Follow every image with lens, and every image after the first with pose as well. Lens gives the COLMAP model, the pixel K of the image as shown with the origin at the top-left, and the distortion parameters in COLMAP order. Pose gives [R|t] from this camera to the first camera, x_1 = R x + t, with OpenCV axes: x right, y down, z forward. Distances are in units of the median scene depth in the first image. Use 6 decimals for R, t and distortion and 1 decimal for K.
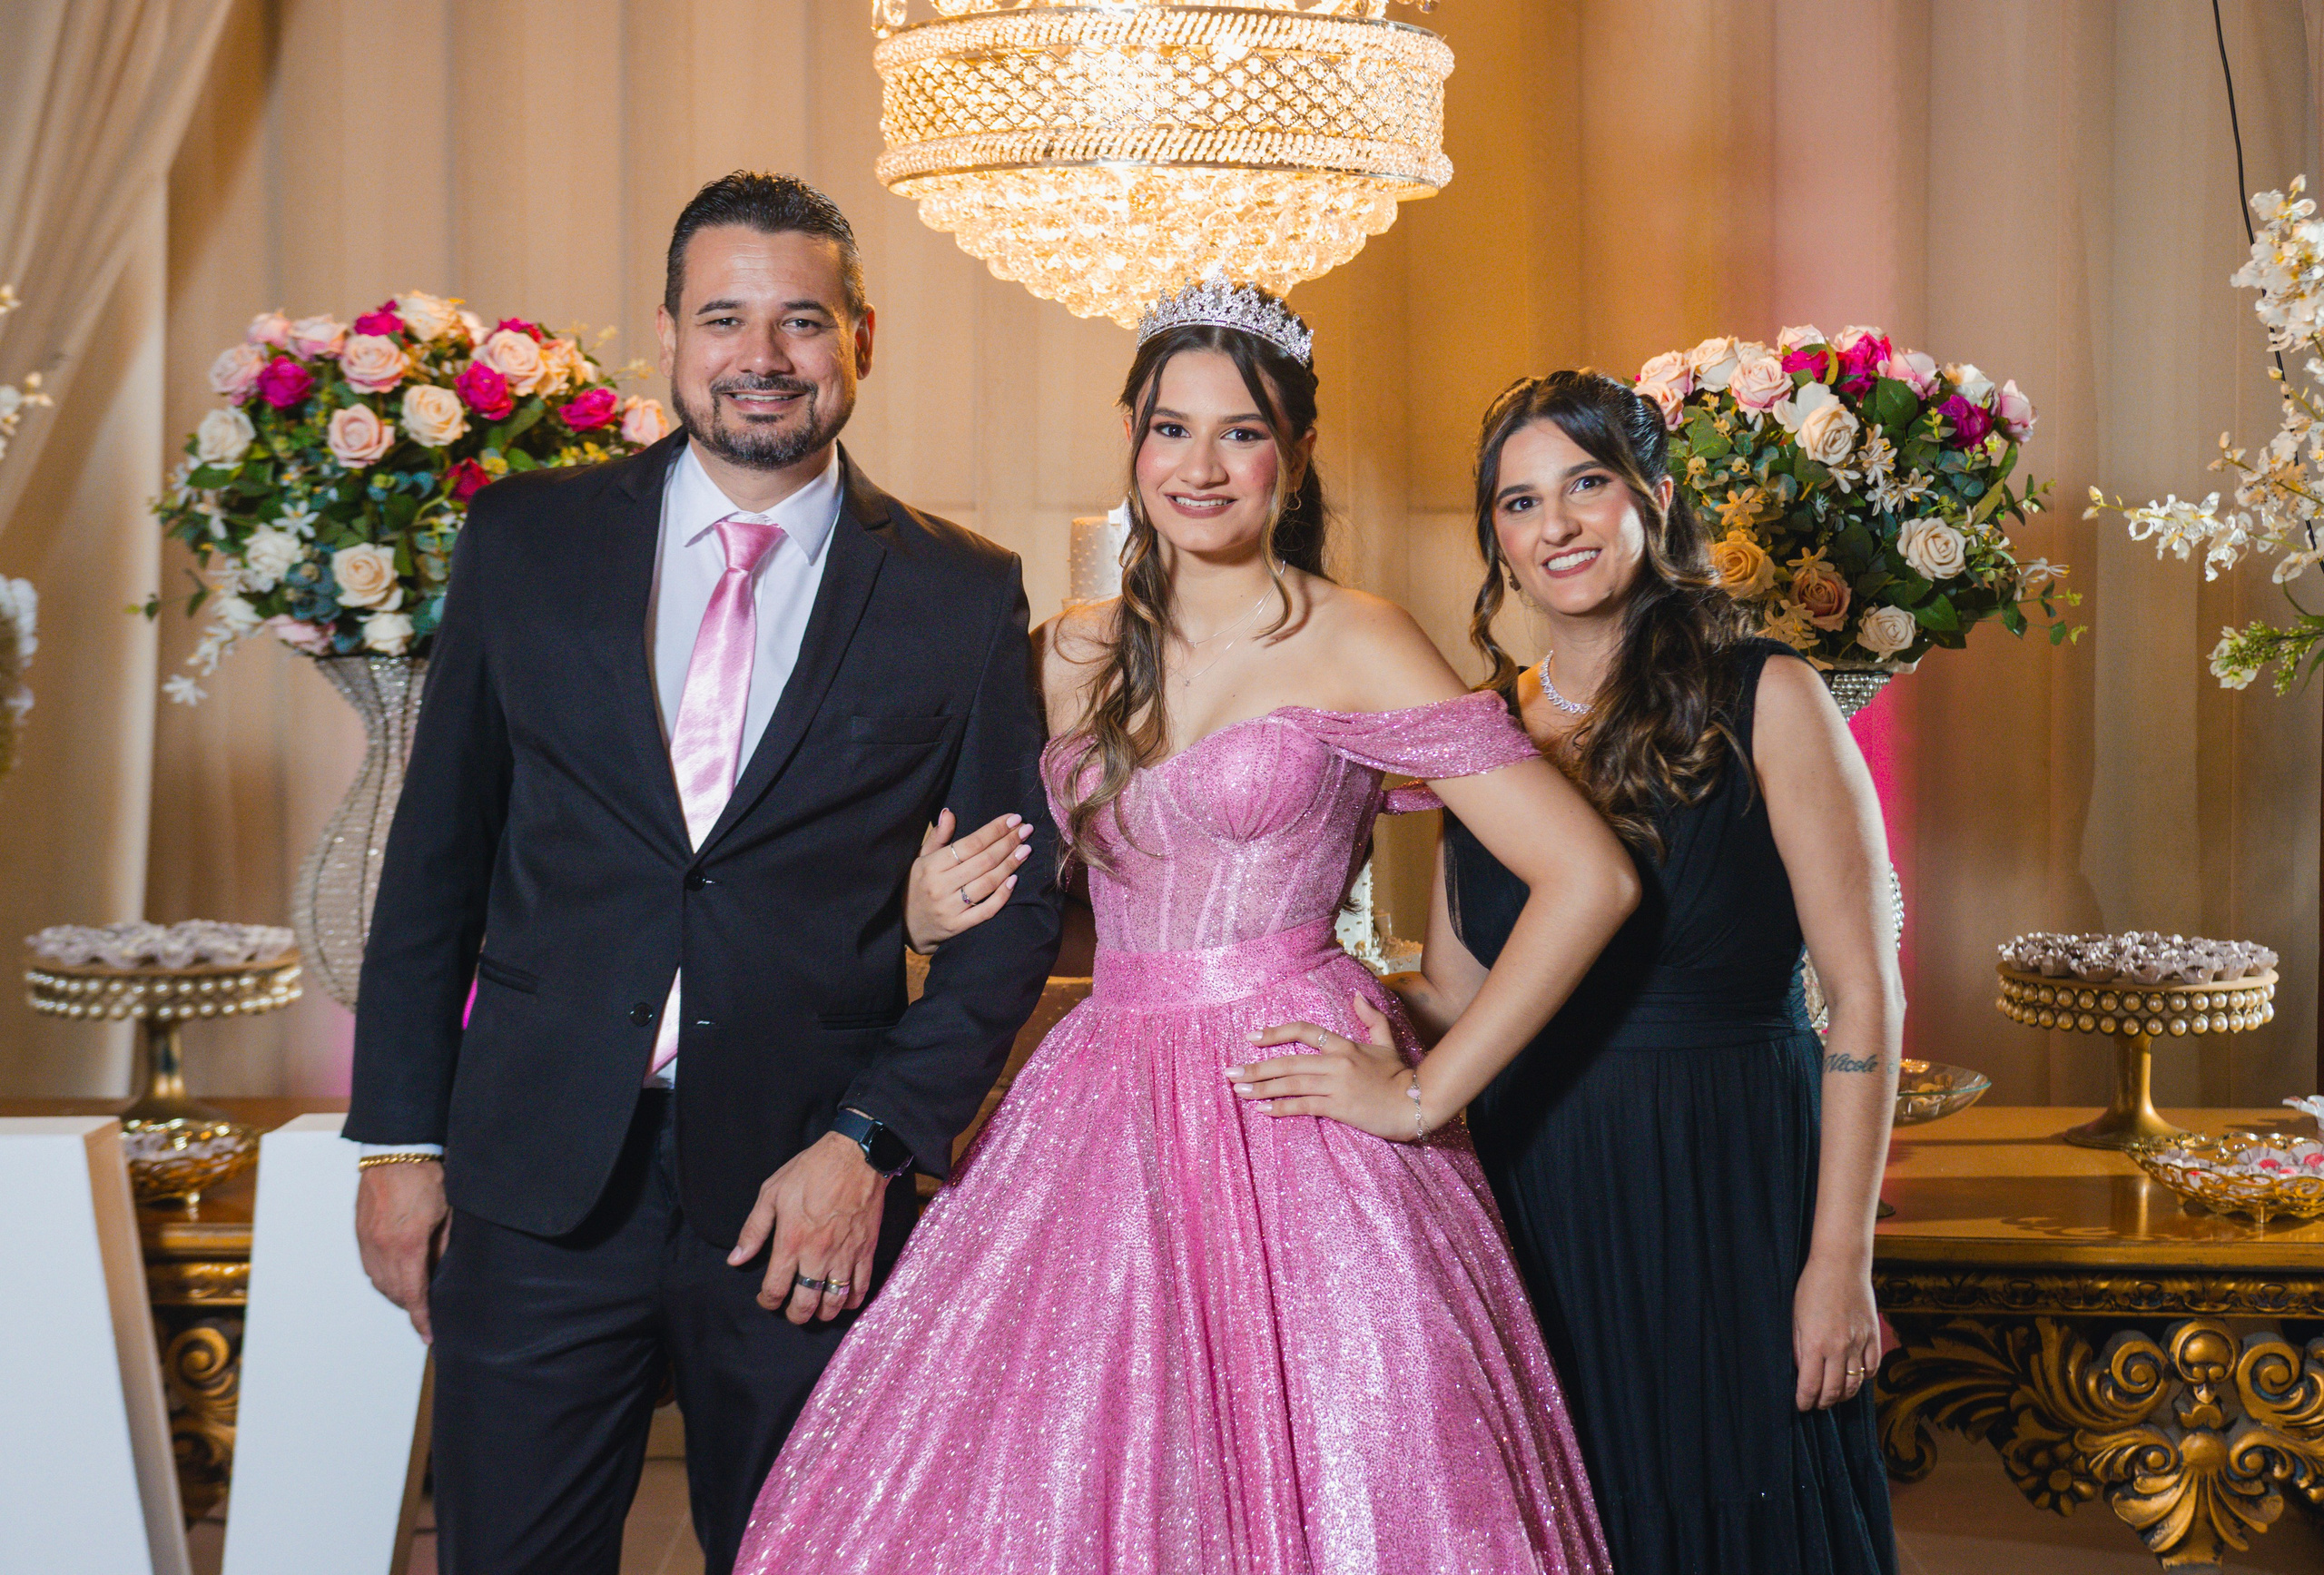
lens RADIAL K [[3763.0, 0, 1175.4], [0, 3763.0, 775.9], [0, 0, 1]] dist [0.010763, 0.000000]
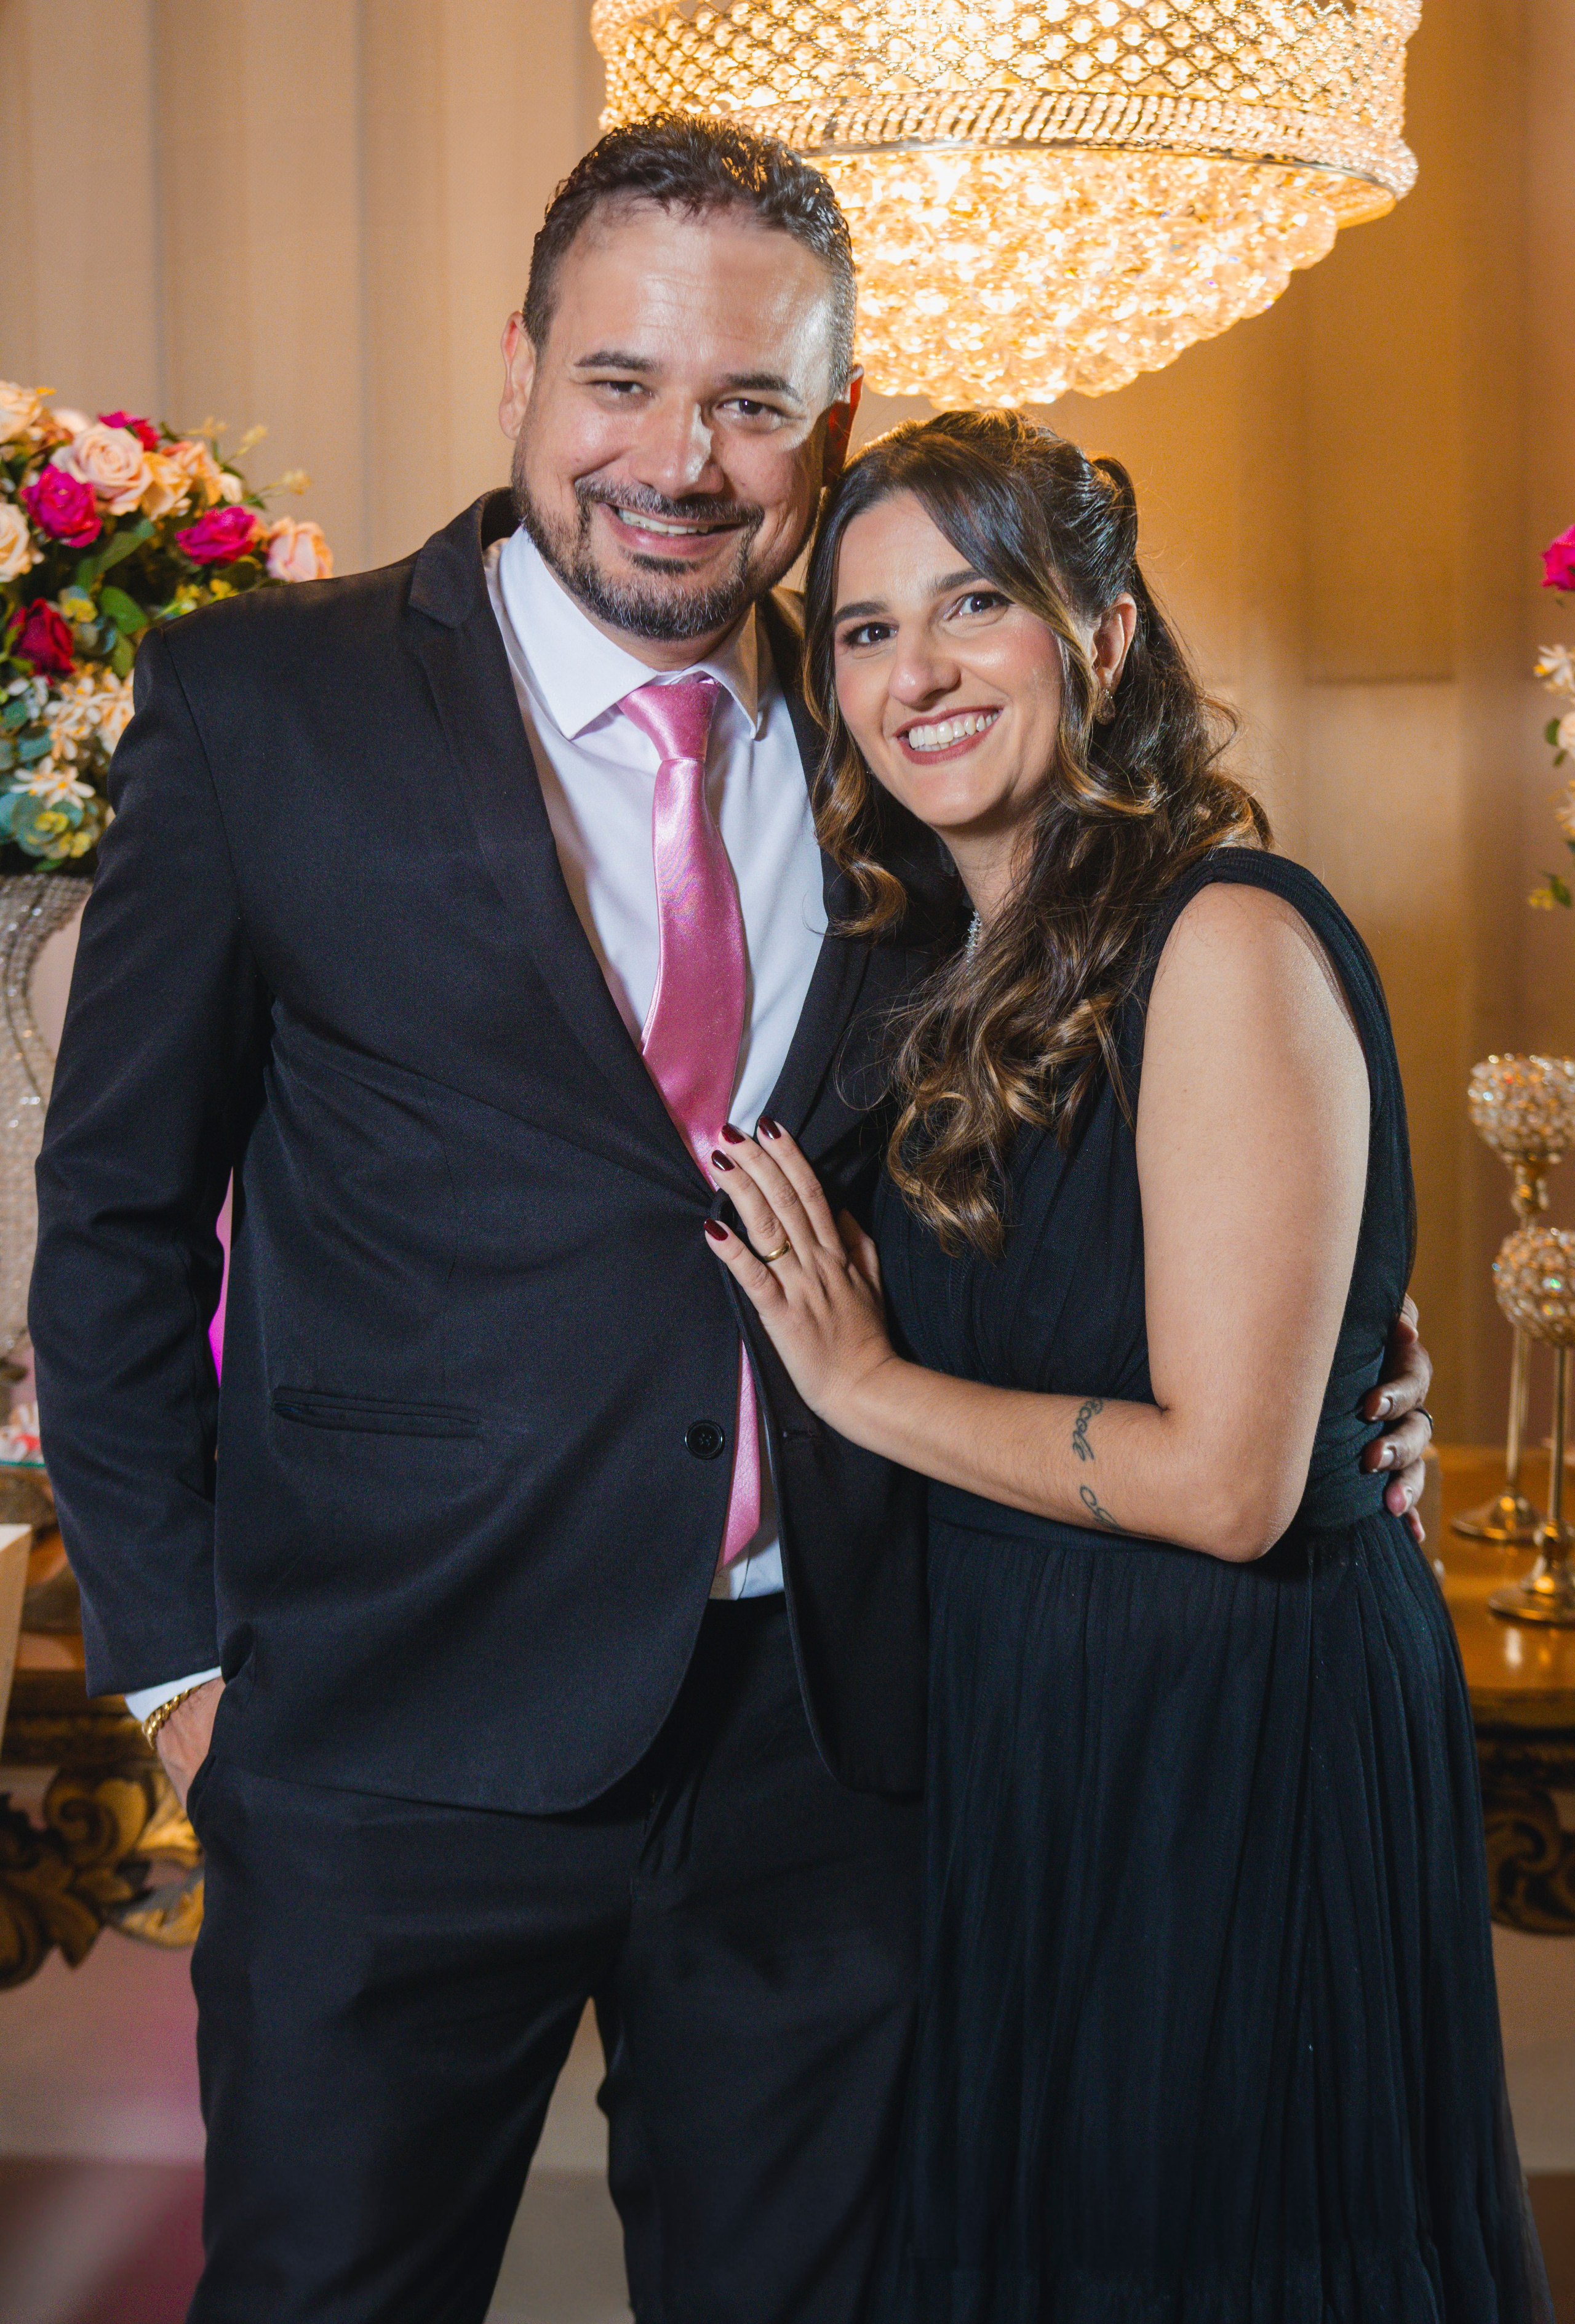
lens RADIAL K [[3364.0, 0, 798.1], [0, 3364.0, 1145.9], [0, 0, 1]] dist [0.015791, 0.000000]
pose [[0.997450, 0.001745, -0.071349, 0.004121], [0.002395, 0.998320, 0.057887, -0.016533], [0.071330, -0.057911, 0.995770, 0.355789]]
